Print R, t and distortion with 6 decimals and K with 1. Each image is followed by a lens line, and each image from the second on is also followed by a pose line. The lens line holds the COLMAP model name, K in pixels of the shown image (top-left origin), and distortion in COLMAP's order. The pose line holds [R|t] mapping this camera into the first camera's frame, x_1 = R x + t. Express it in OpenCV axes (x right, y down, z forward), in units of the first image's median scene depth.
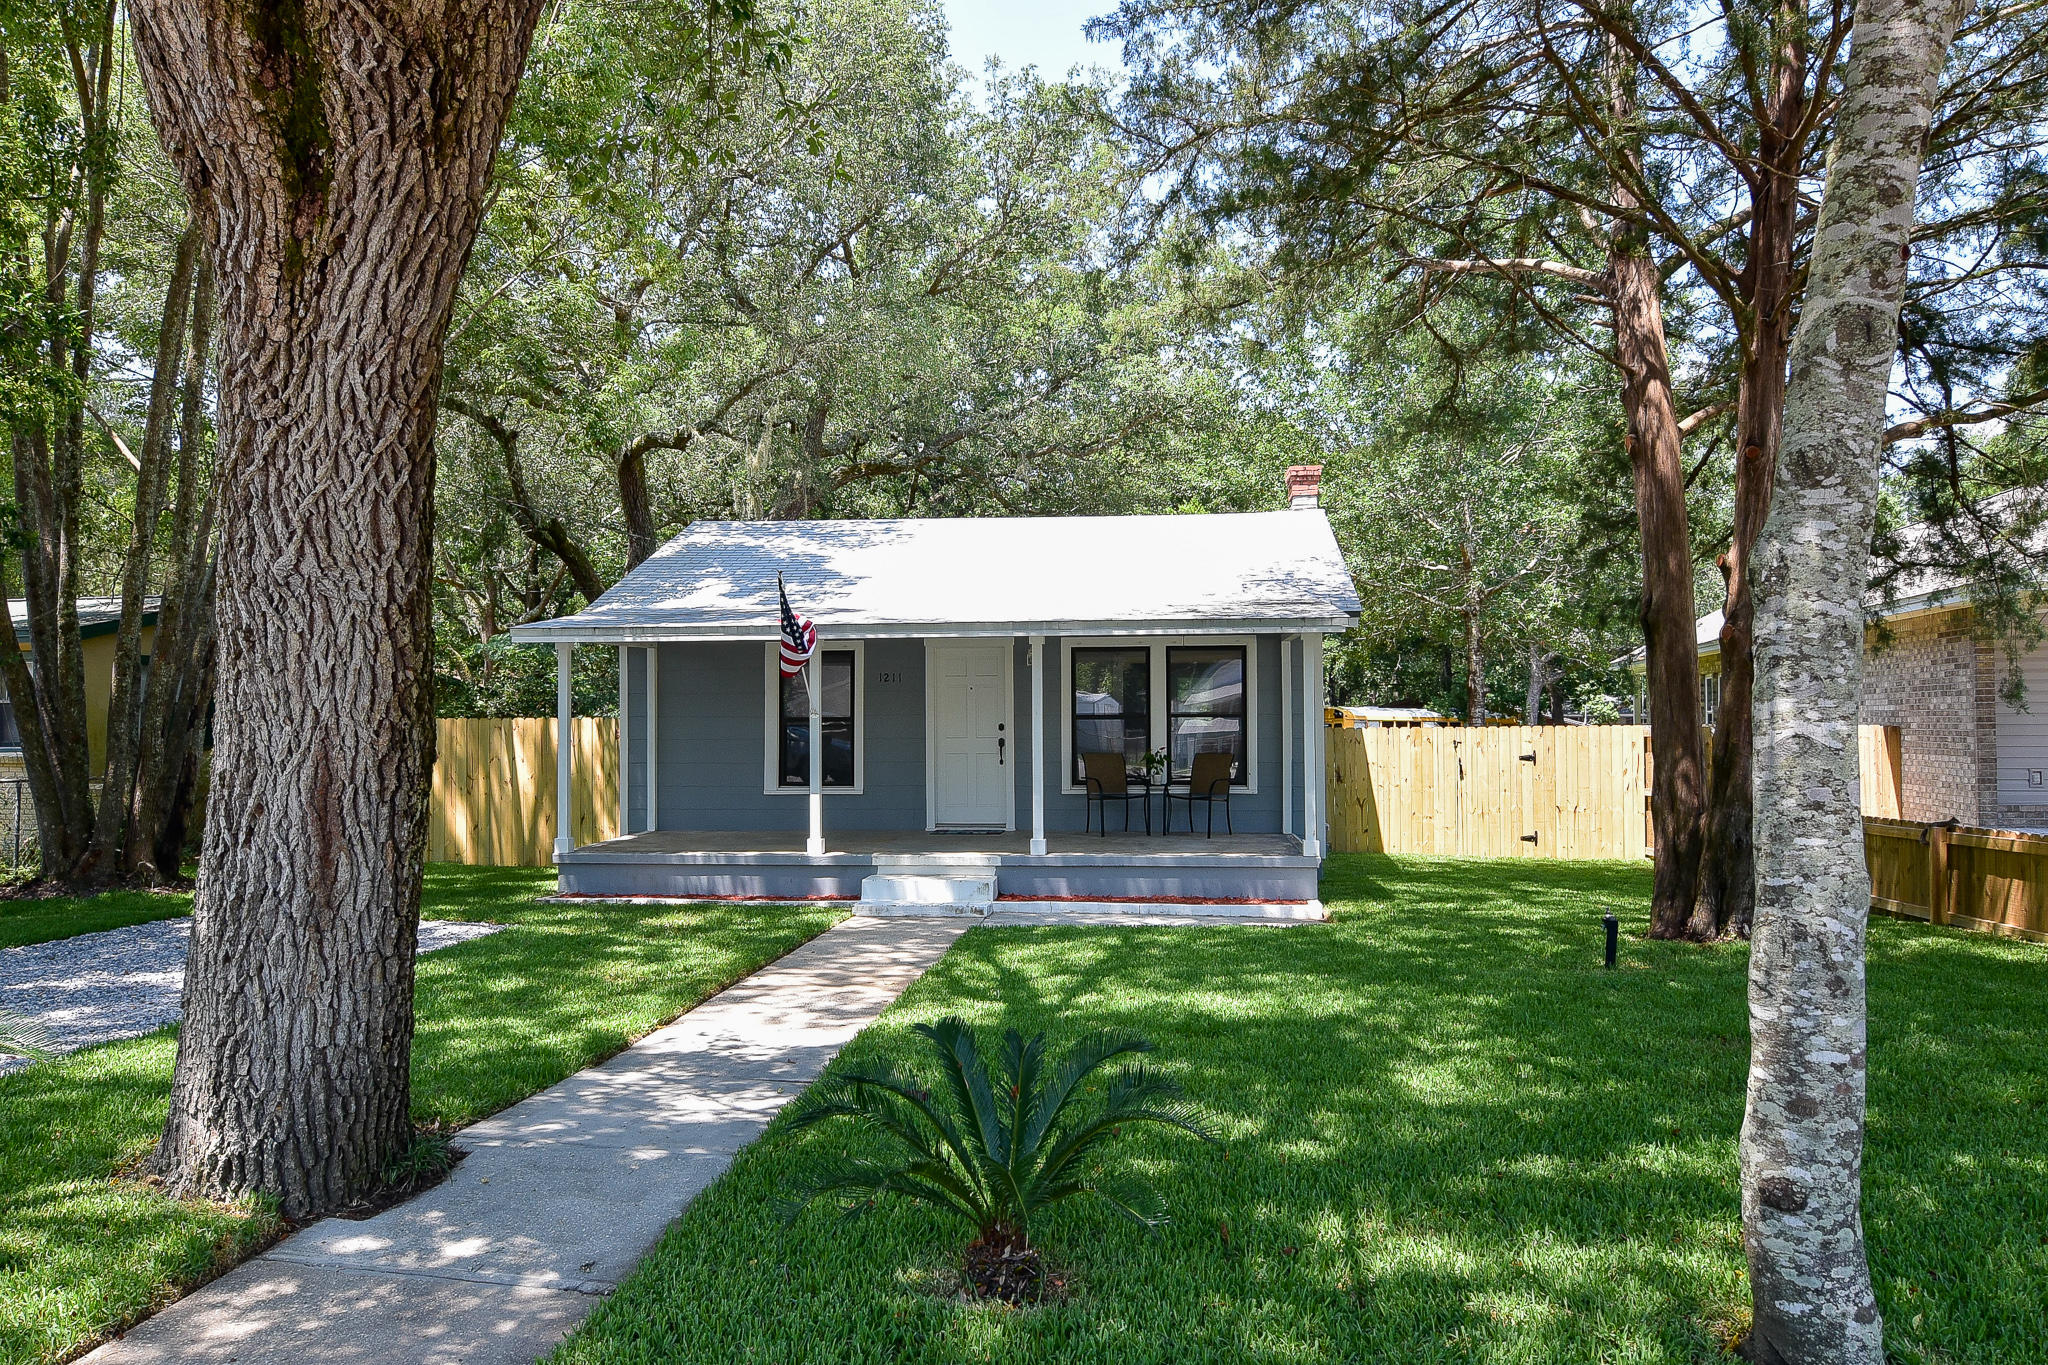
lens RADIAL K [[1421.5, 0, 1024.0], [0, 1421.5, 682.5], [0, 0, 1]] dist [-0.001964, -0.000146]
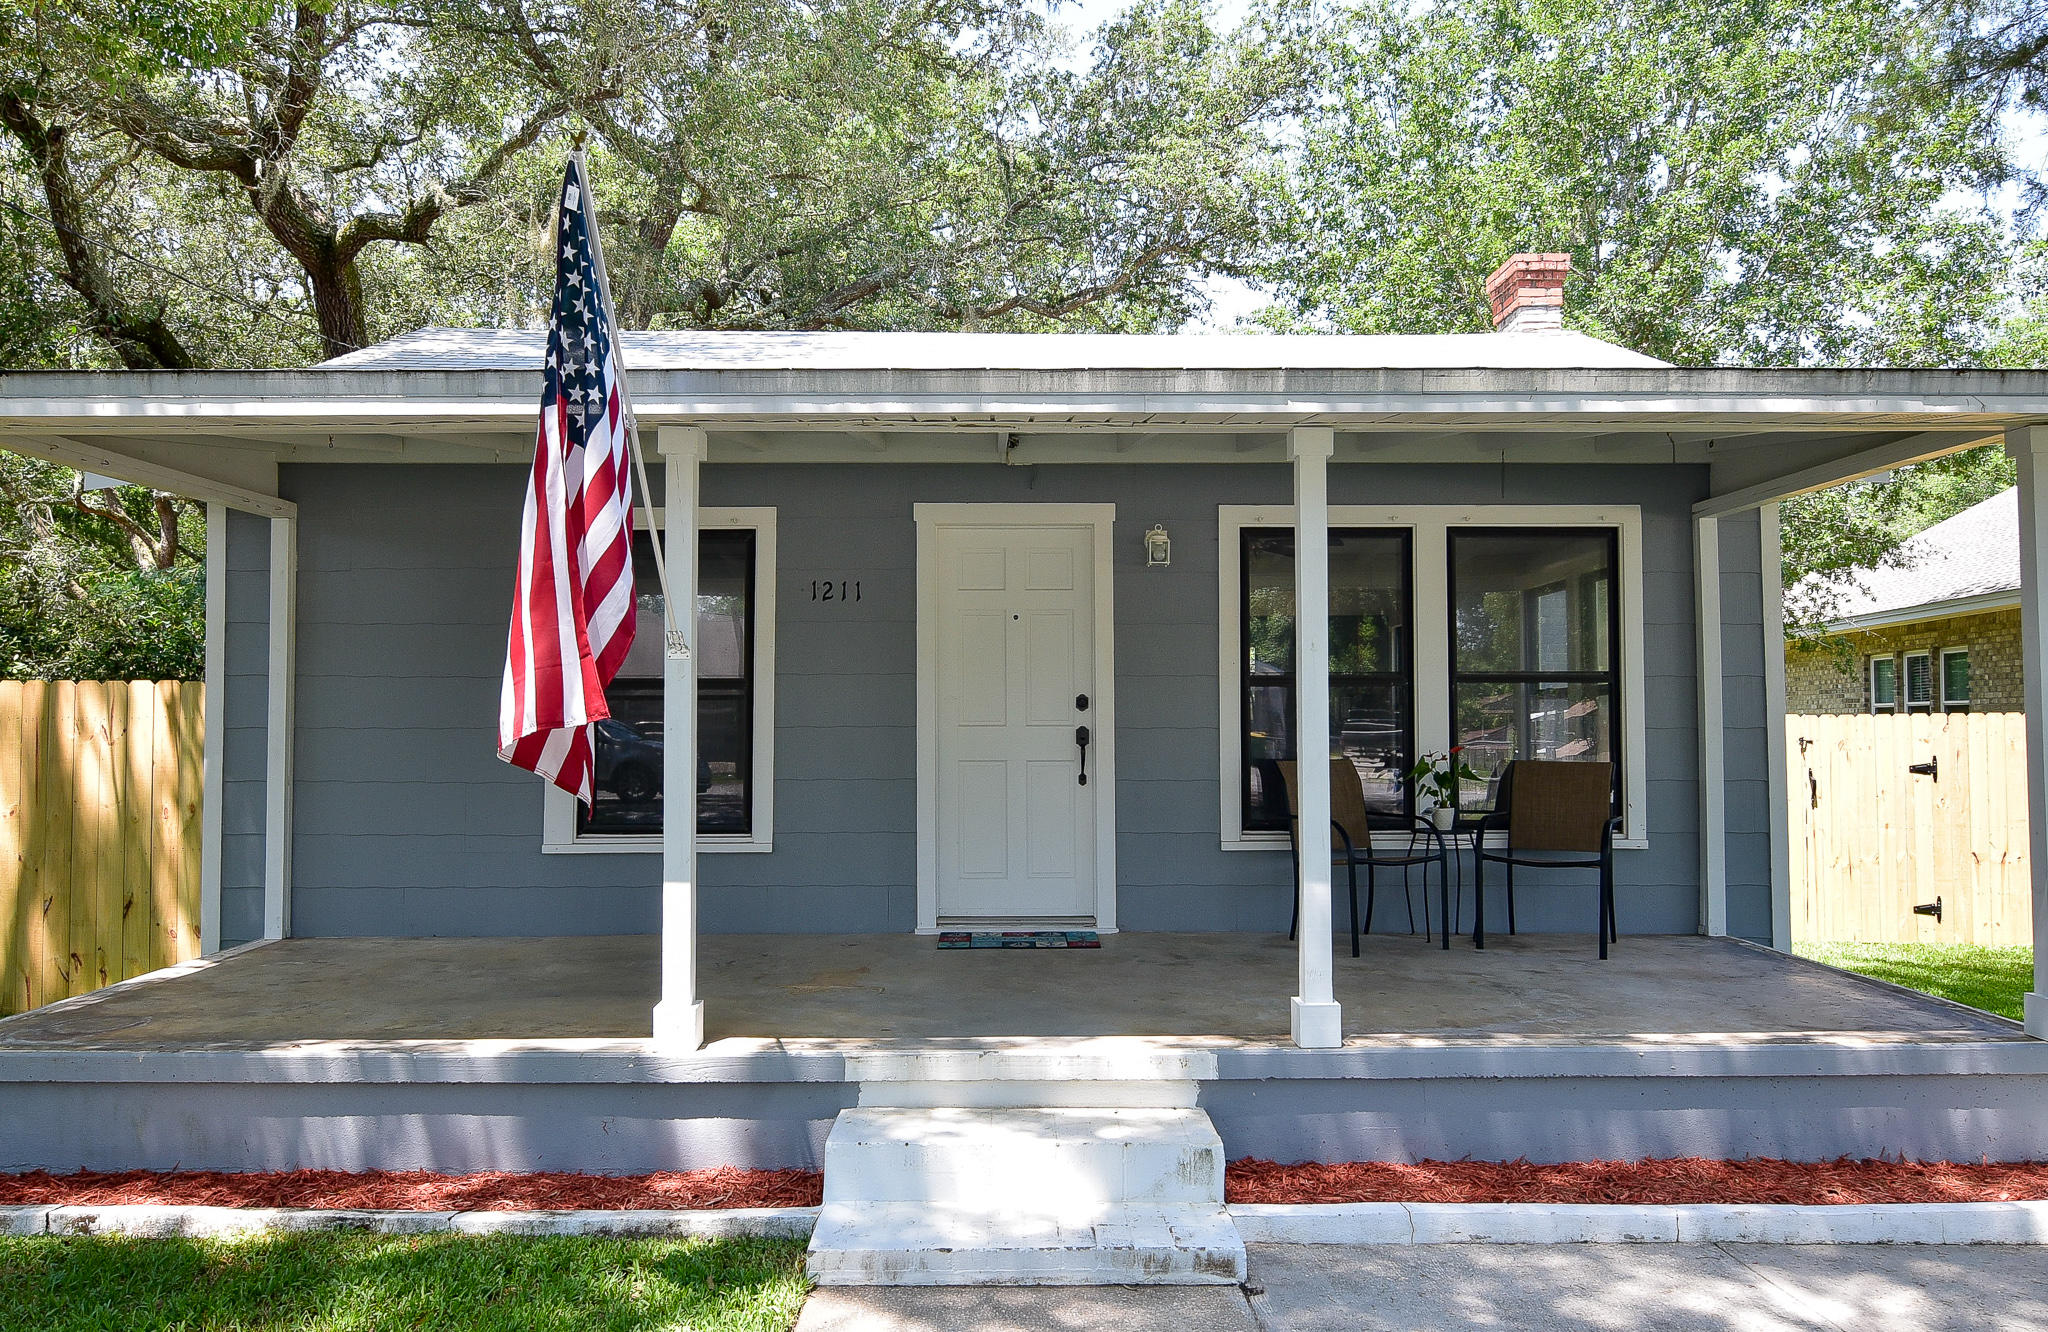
lens RADIAL K [[1422.4, 0, 1024.0], [0, 1422.4, 666.0], [0, 0, 1]] dist [0.013356, 0.001313]
pose [[0.992122, 0.008852, 0.124966, -0.094916], [-0.006950, 0.999853, -0.015653, 0.027895], [-0.125086, 0.014662, 0.992038, 0.569709]]
